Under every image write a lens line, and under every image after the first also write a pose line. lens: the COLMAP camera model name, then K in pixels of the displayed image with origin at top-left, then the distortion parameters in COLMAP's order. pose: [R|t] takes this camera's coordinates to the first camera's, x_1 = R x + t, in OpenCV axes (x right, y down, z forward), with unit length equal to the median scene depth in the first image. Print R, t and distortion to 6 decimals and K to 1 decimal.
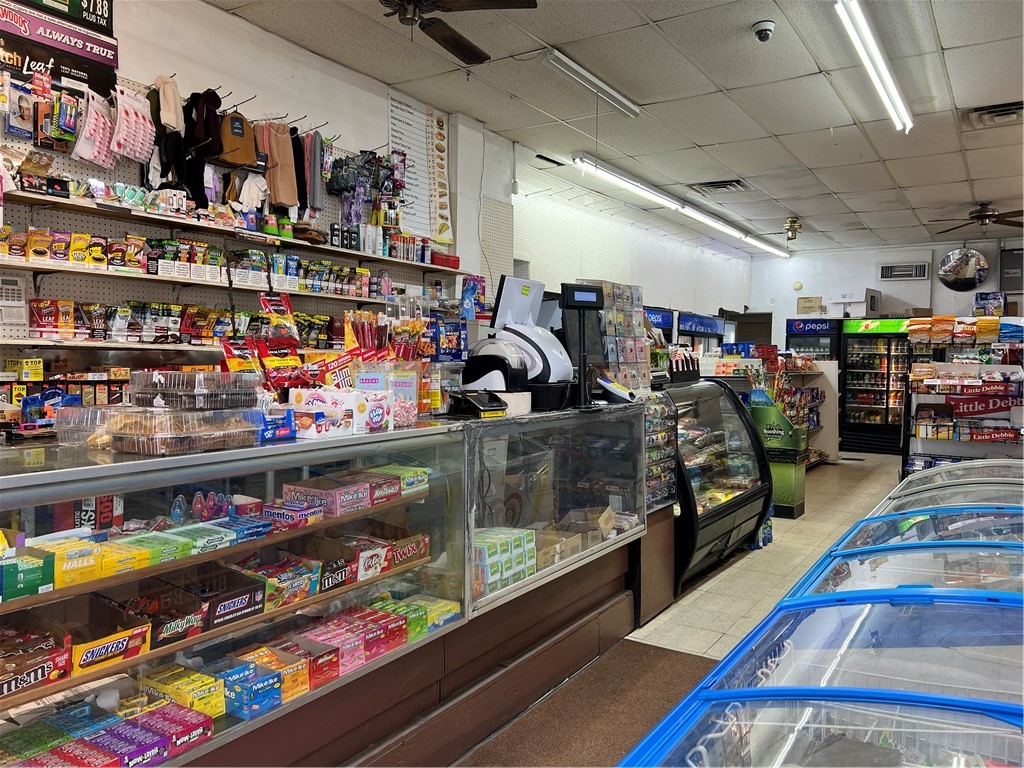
lens RADIAL K [[771.0, 0, 506.2], [0, 771.0, 388.6], [0, 0, 1]] dist [0.047147, -0.044461]
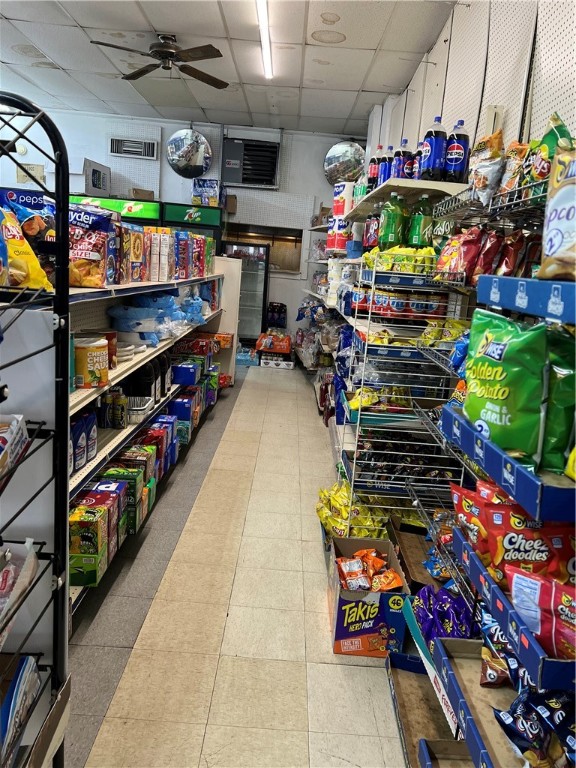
lens RADIAL K [[578.2, 0, 288.5], [0, 578.2, 376.6], [0, 0, 1]] dist [0.047147, -0.044461]
pose [[0.837406, -0.051632, 0.544138, 0.286111], [-0.046886, 0.985073, 0.165628, -0.009526], [-0.544567, -0.164211, 0.822485, 0.307870]]
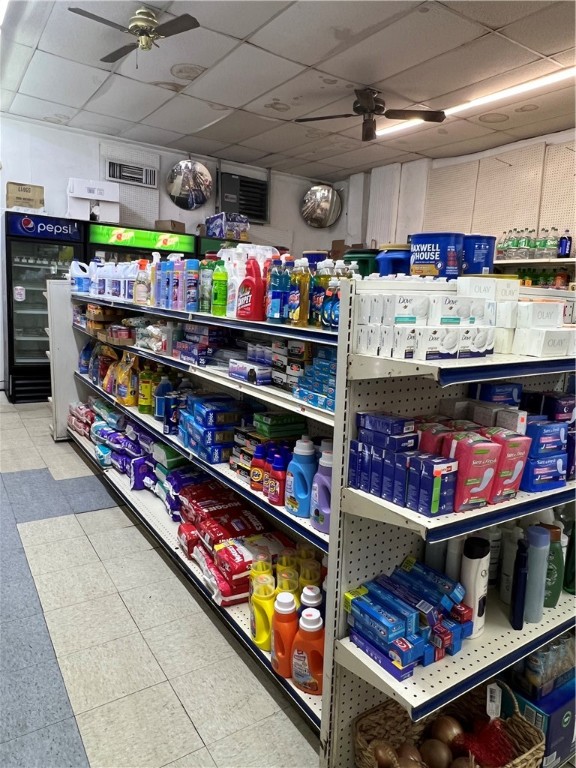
lens RADIAL K [[523.0, 0, 281.8], [0, 523.0, 378.9], [0, 0, 1]] dist [0.001700, -0.004381]
pose [[0.406545, -0.131432, 0.904128, 0.040143], [-0.013496, 0.988627, 0.149784, -0.019827], [-0.913531, -0.073096, 0.400148, 0.628628]]
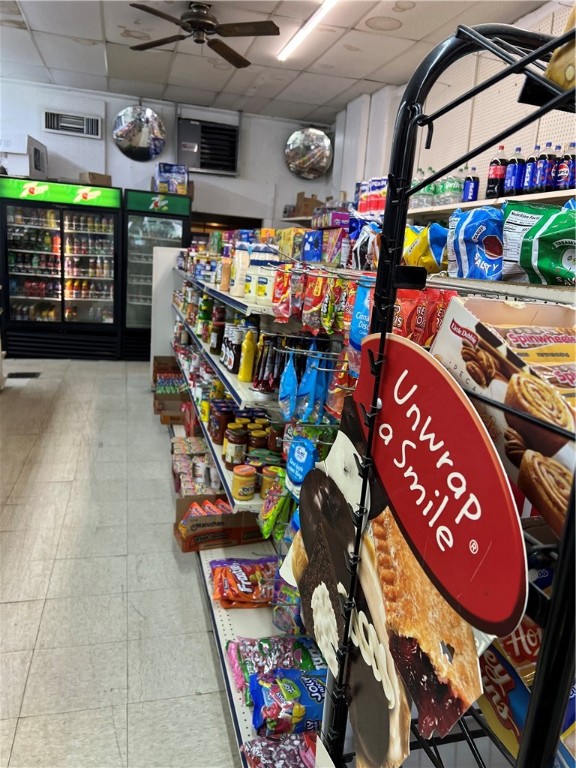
lens RADIAL K [[578.2, 0, 292.5], [0, 578.2, 372.5], [0, 0, 1]] dist [0.047147, -0.044461]
pose [[0.654446, -0.118064, 0.746834, 0.189473], [-0.029504, 0.982994, 0.181252, -0.017768], [-0.755533, -0.140654, 0.639833, 0.429226]]
